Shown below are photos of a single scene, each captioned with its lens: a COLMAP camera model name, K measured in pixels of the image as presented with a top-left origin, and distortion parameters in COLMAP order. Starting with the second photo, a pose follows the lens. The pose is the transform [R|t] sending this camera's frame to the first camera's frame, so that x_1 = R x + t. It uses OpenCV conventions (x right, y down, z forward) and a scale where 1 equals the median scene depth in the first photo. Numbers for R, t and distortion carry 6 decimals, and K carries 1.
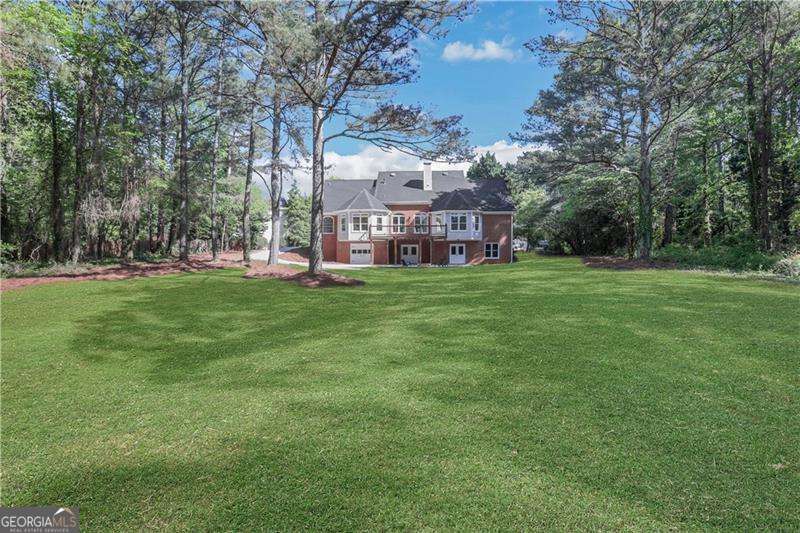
lens RADIAL K [[374.9, 0, 400.0], [0, 374.9, 266.5], [0, 0, 1]] dist [-0.080263, 0.027861]
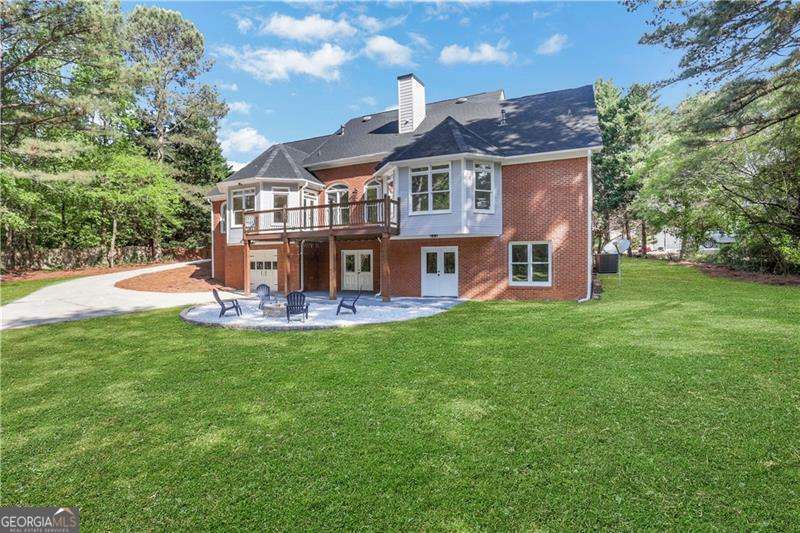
lens RADIAL K [[374.9, 0, 400.0], [0, 374.9, 266.5], [0, 0, 1]] dist [-0.080263, 0.027861]
pose [[0.923470, 0.001202, -0.383669, 0.267357], [-0.002952, 0.999988, -0.003973, -0.037580], [0.383660, 0.004802, 0.923462, 0.617399]]
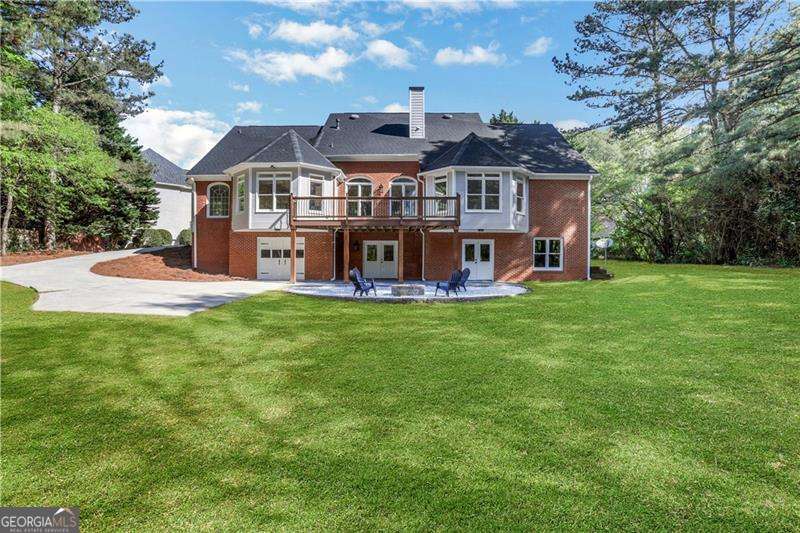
lens RADIAL K [[374.9, 0, 400.0], [0, 374.9, 266.5], [0, 0, 1]] dist [-0.080263, 0.027861]
pose [[0.999097, 0.006143, 0.042033, 0.032263], [-0.005825, 0.999954, -0.007685, -0.020942], [-0.042078, 0.007433, 0.999087, 0.520887]]
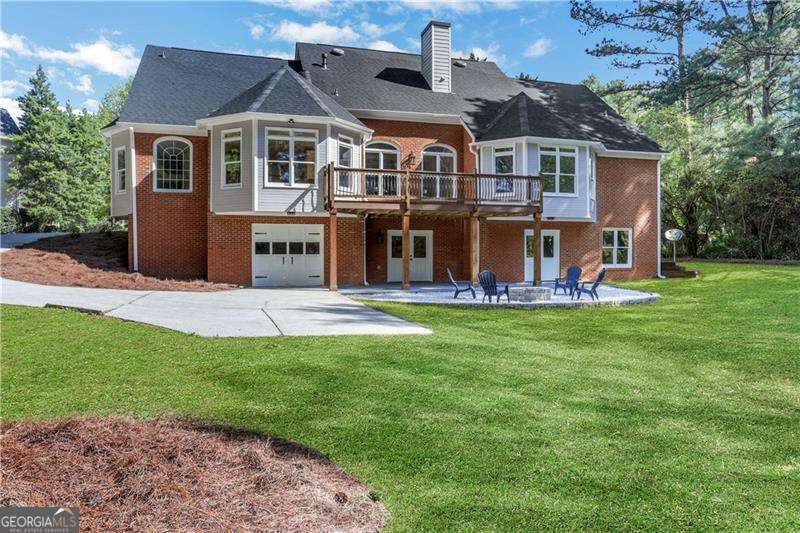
lens RADIAL K [[541.8, 0, 400.0], [0, 541.8, 266.5], [0, 0, 1]] dist [-0.036673, 0.001001]
pose [[0.944432, -0.005518, 0.328660, -0.167558], [0.007251, 0.999966, -0.004048, -0.021287], [-0.328626, 0.006206, 0.944440, 0.522603]]
